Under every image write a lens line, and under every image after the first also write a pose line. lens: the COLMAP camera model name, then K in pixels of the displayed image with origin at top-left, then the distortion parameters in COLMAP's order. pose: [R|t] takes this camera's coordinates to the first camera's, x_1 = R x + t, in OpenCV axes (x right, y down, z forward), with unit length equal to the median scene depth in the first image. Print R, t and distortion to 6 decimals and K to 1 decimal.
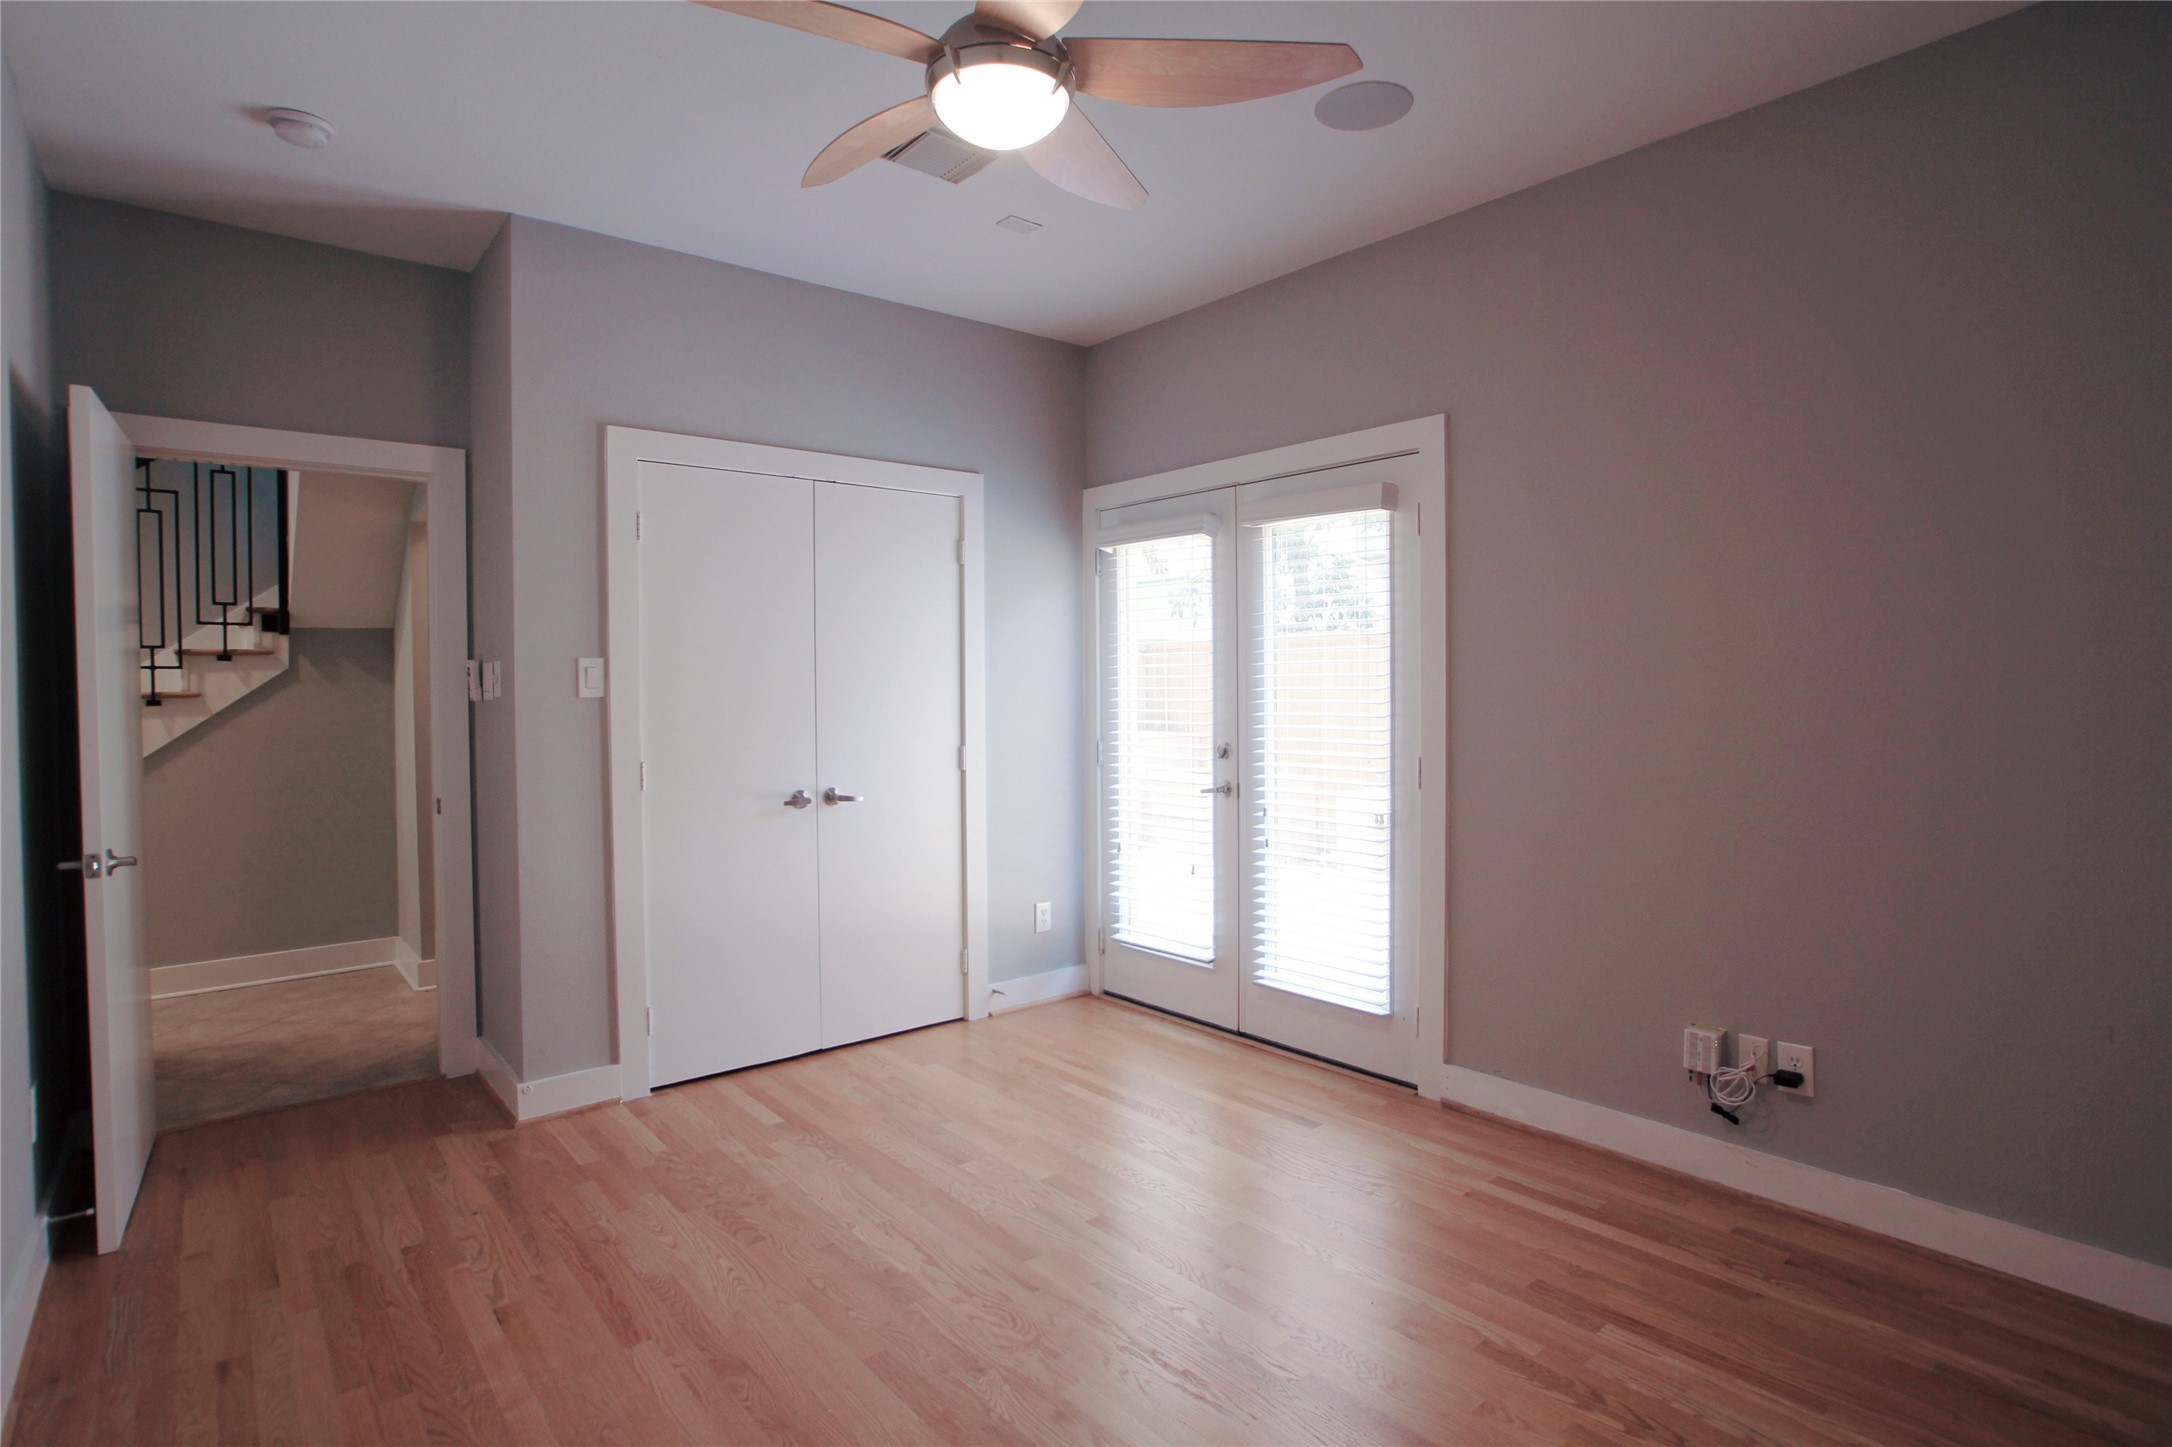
lens RADIAL K [[1101.8, 0, 1092.0], [0, 1101.8, 718.0], [0, 0, 1]] dist [-0.075790, 0.040468]
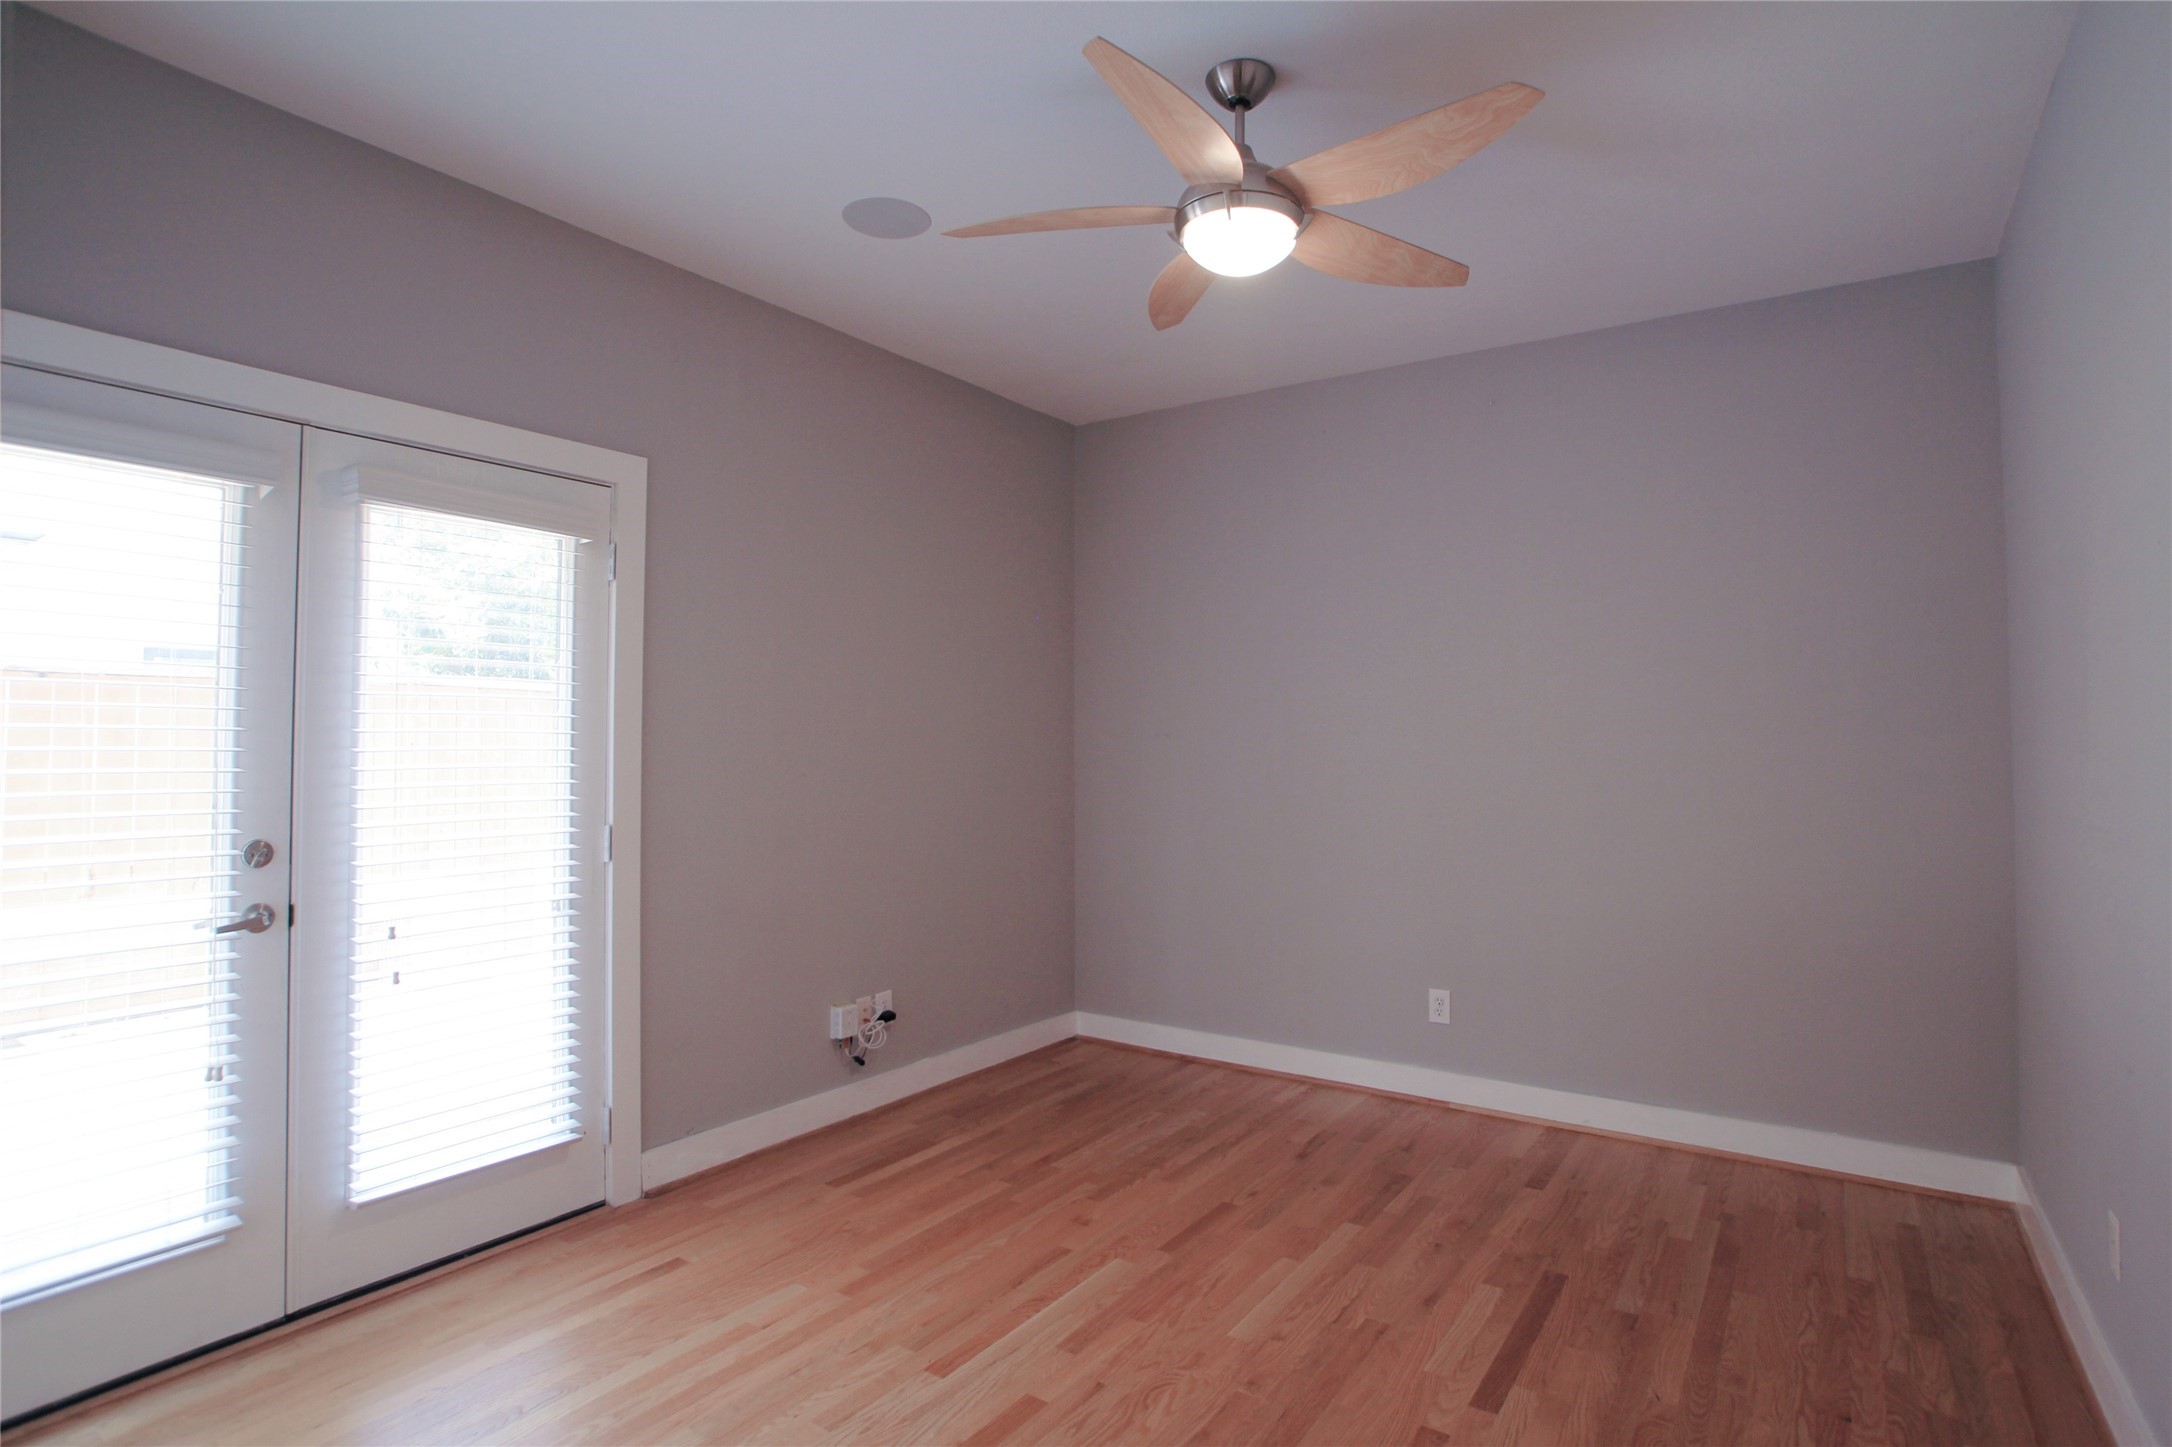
lens RADIAL K [[1101.8, 0, 1092.0], [0, 1101.8, 718.0], [0, 0, 1]] dist [-0.075790, 0.040468]
pose [[-0.261291, 0.033770, 0.964669, -0.672334], [0.034527, 0.999075, -0.025623, -0.014952], [-0.964642, 0.026613, -0.262215, 0.861464]]
